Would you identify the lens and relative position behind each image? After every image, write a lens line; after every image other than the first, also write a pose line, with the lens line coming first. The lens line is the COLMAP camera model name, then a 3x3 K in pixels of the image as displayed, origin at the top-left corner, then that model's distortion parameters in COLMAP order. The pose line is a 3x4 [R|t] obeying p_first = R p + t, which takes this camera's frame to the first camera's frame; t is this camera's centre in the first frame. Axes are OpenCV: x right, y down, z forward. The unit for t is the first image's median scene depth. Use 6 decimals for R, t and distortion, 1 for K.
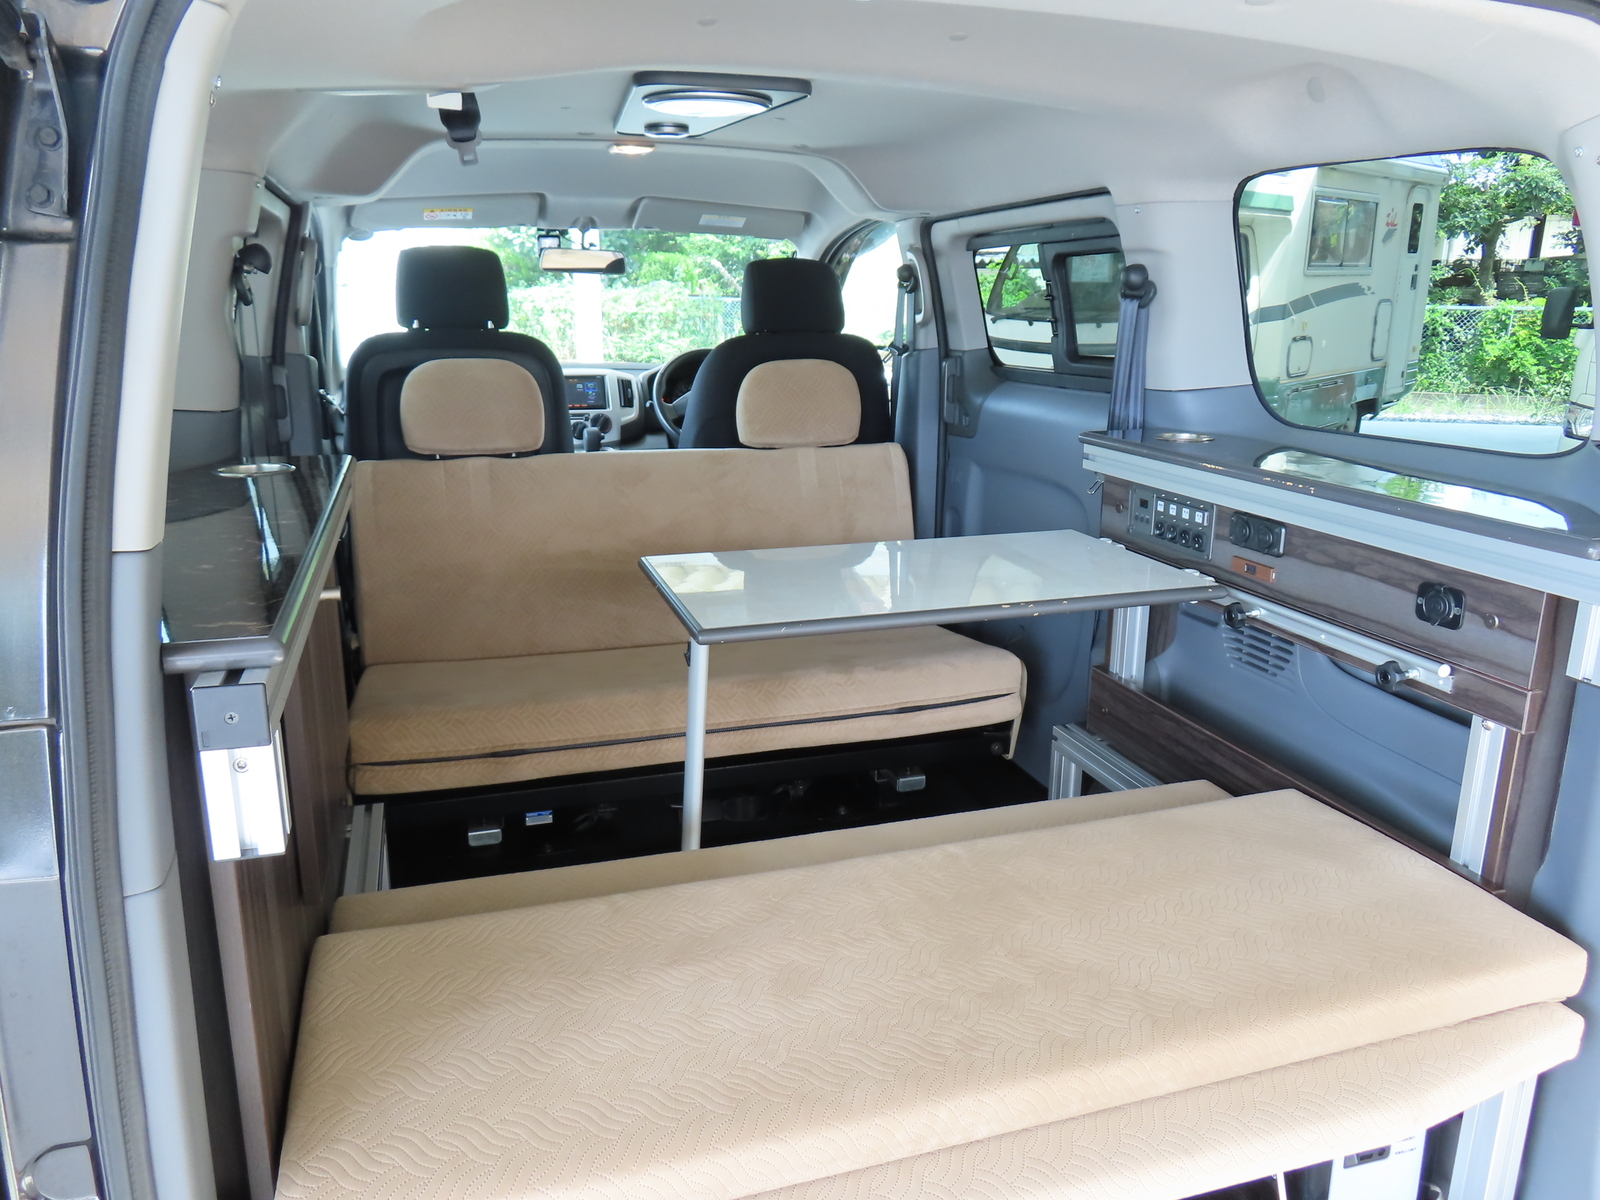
lens RADIAL K [[1161.2, 0, 803.2], [0, 1161.2, 599.7], [0, 0, 1]] dist [0.000623, -0.003880]
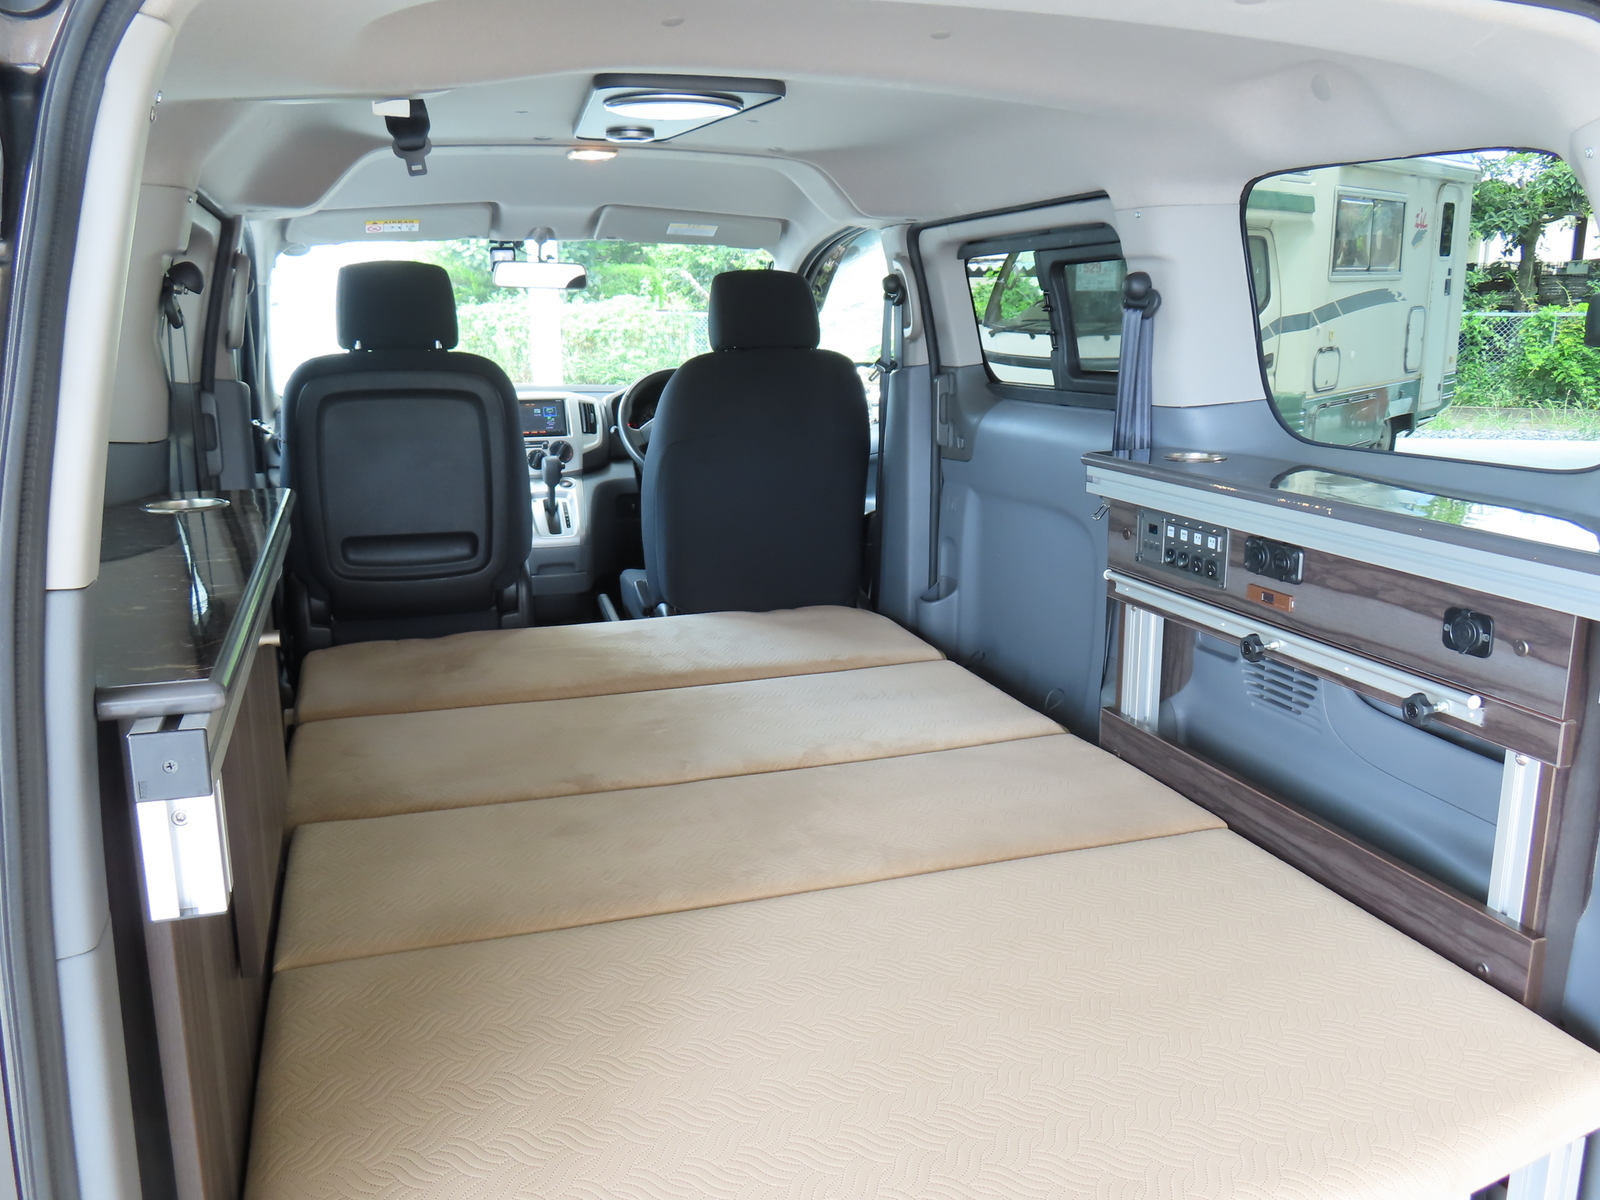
lens RADIAL K [[1292.2, 0, 806.1], [0, 1292.2, 596.8], [0, 0, 1]] dist [-0.006409, -0.008465]
pose [[0.999781, -0.015065, 0.014549, 0.002573], [0.015589, 0.999208, -0.036622, 0.004469], [-0.013986, 0.036840, 0.999223, -0.019683]]
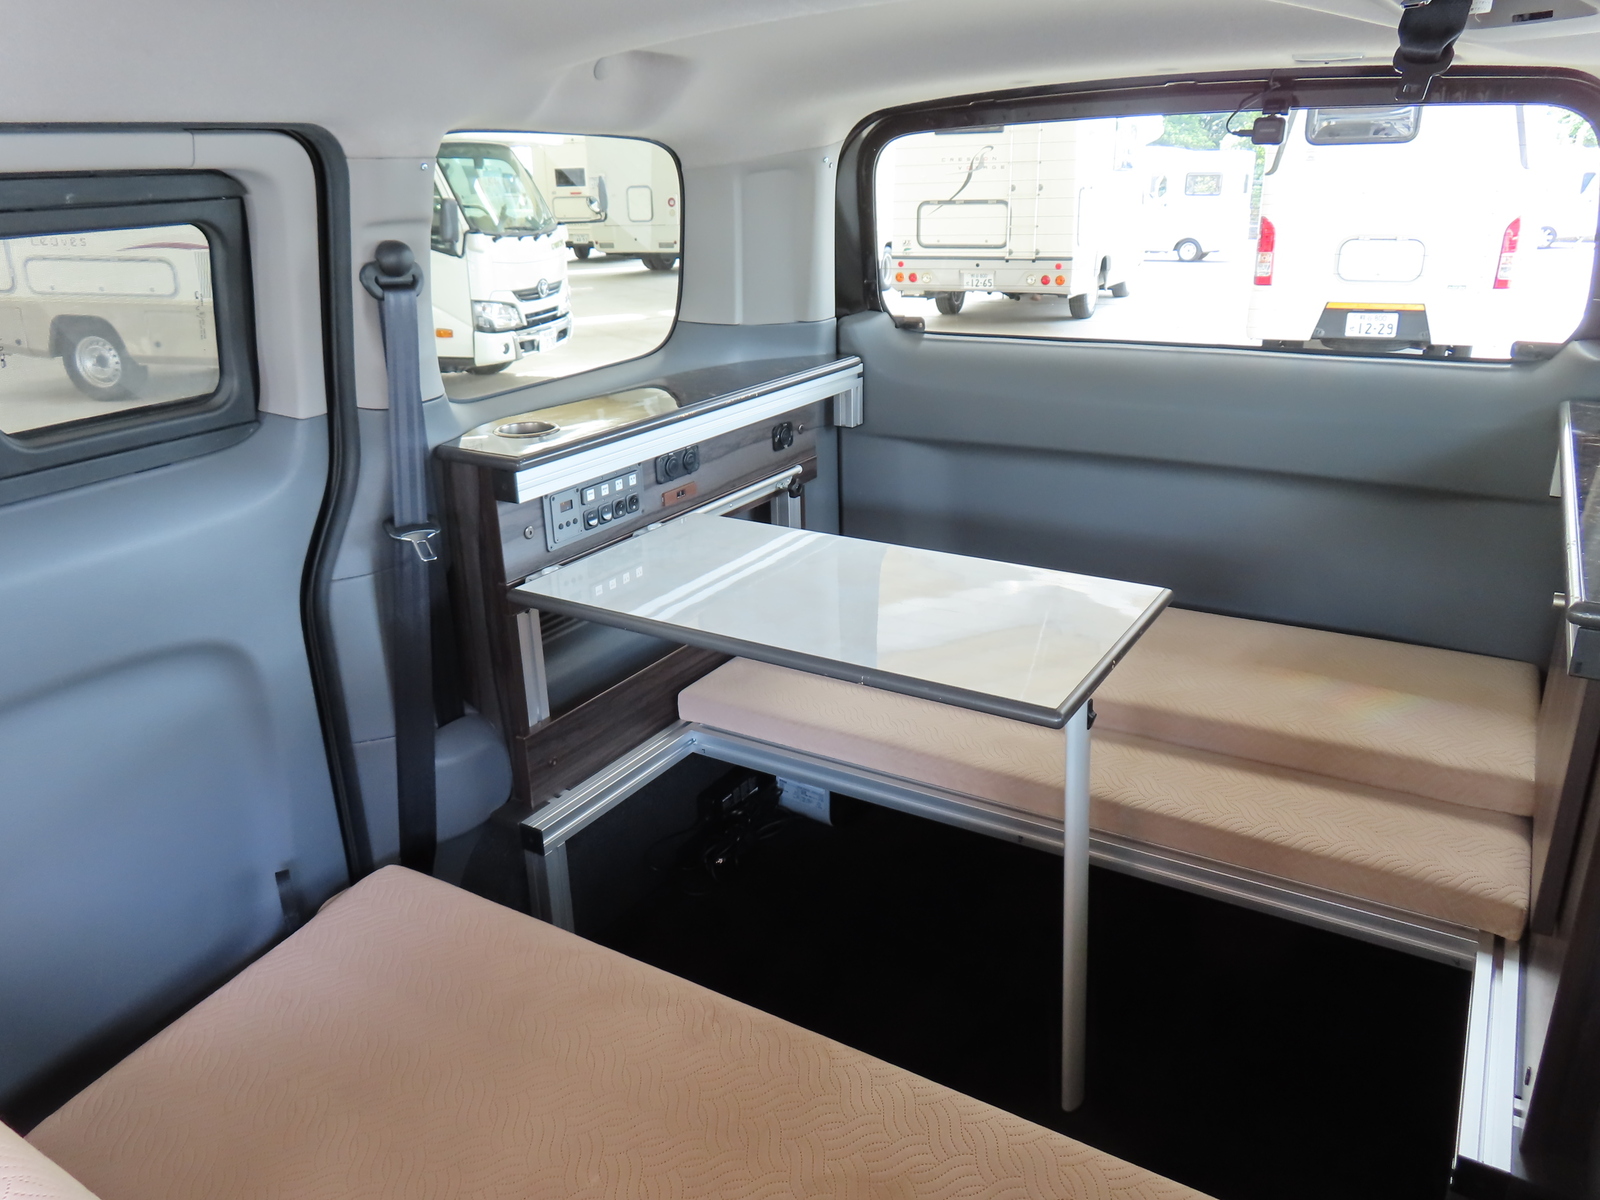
lens RADIAL K [[1161.2, 0, 800.6], [0, 1161.2, 596.3], [0, 0, 1]] dist [0.000623, -0.003880]
pose [[-0.656977, -0.250261, 0.711161, -0.499854], [0.213691, 0.842797, 0.493994, -0.447912], [-0.722992, 0.476511, -0.500220, 1.417687]]
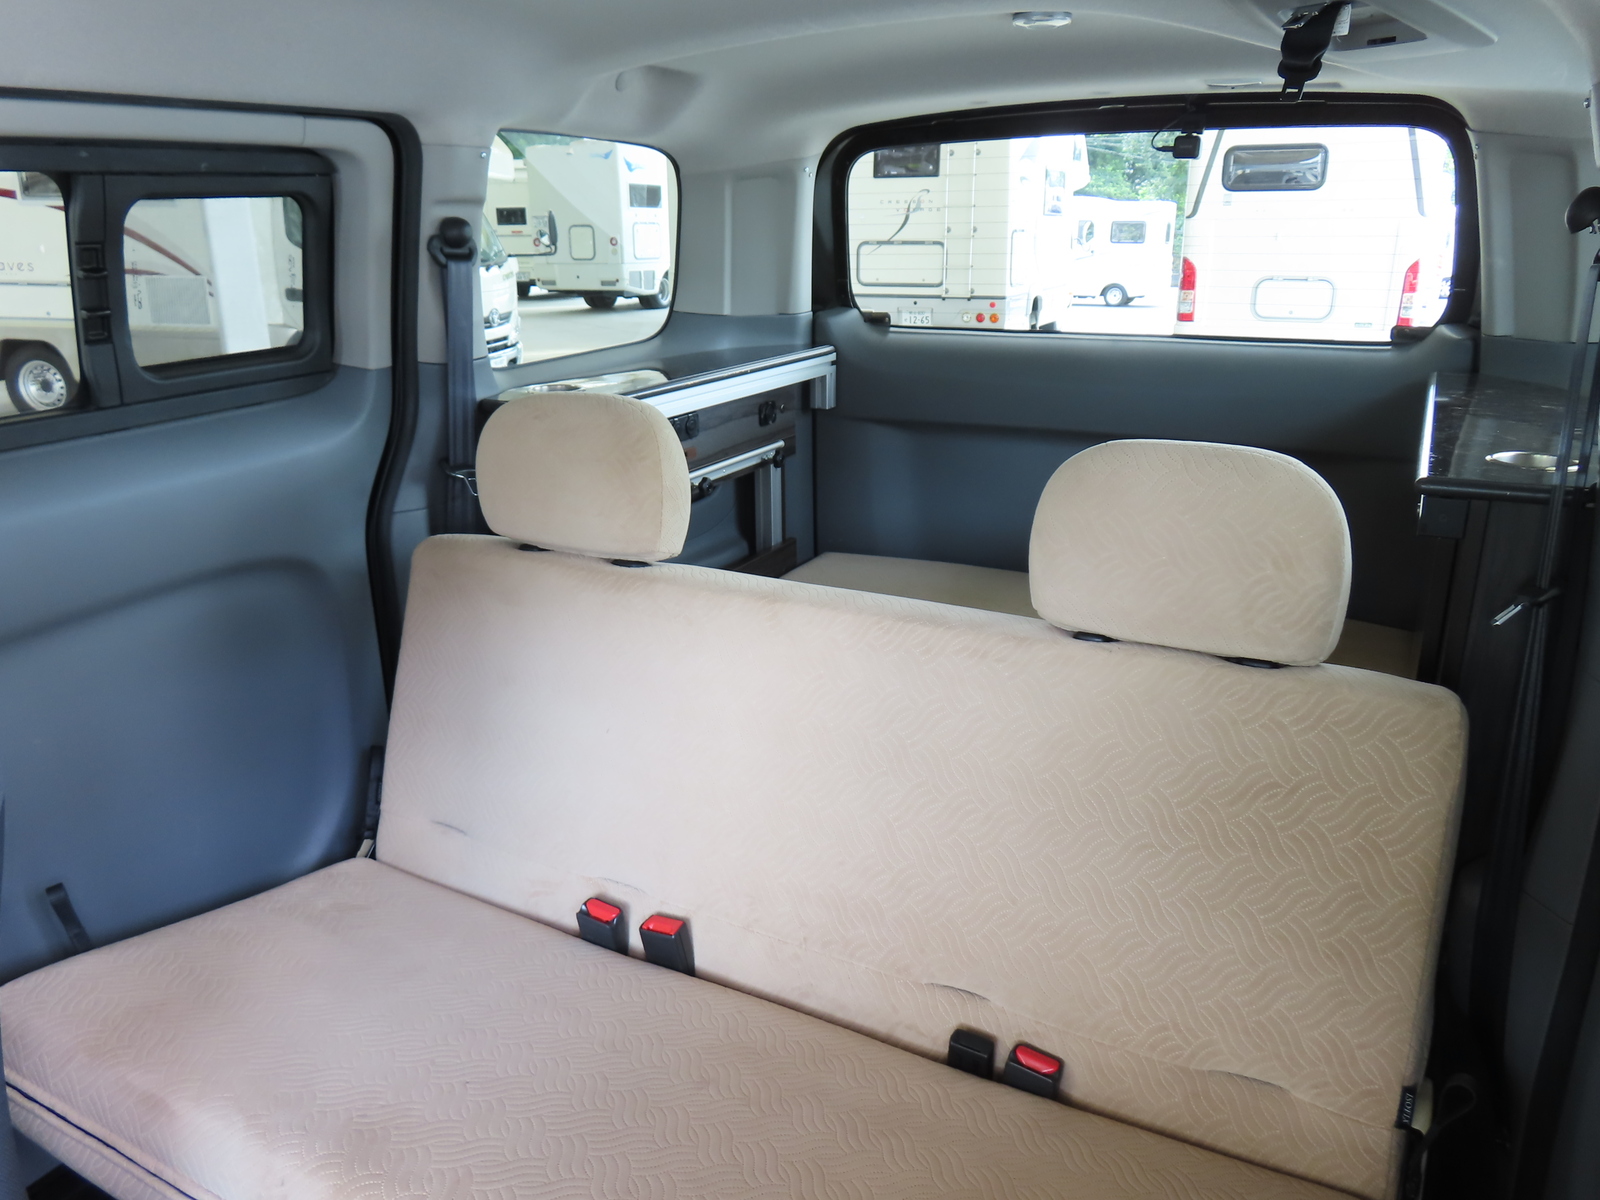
lens RADIAL K [[1161.2, 0, 802.7], [0, 1161.2, 597.7], [0, 0, 1]] dist [0.000623, -0.003880]
pose [[-0.697439, -0.223087, 0.681037, -0.587313], [0.190065, 0.858701, 0.475928, -0.448302], [-0.690981, 0.461372, -0.556490, 1.573105]]
